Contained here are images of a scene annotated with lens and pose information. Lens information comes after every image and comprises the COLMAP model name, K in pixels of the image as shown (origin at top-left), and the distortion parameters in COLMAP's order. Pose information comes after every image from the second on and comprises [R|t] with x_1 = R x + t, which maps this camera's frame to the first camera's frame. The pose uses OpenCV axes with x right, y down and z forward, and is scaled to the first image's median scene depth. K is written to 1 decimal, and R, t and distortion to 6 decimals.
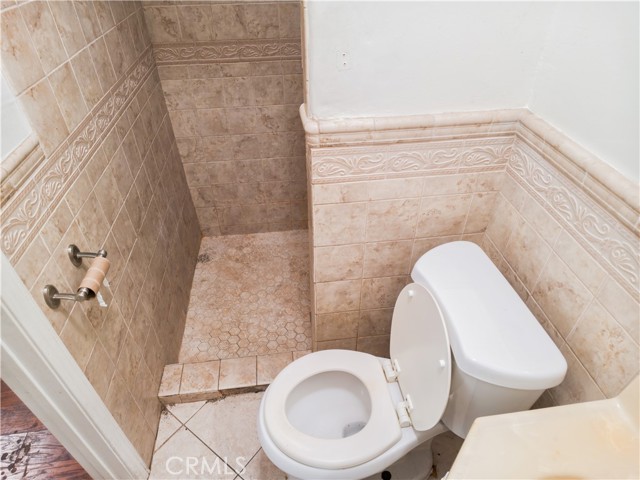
lens RADIAL K [[401.6, 0, 320.4], [0, 401.6, 240.0], [0, 0, 1]] dist [-0.004732, -0.002785]
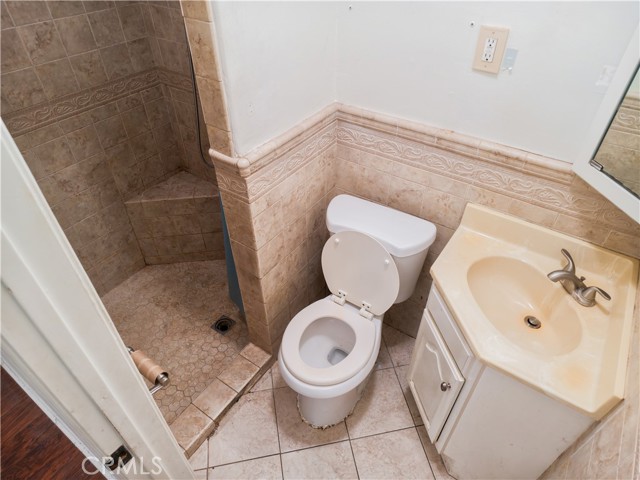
lens RADIAL K [[401.6, 0, 320.8], [0, 401.6, 240.1], [0, 0, 1]] dist [-0.004732, -0.002785]
pose [[0.674715, -0.479958, 0.560714, -0.669605], [0.463780, 0.866679, 0.183783, -0.175596], [-0.574167, 0.136047, 0.807356, -0.163041]]
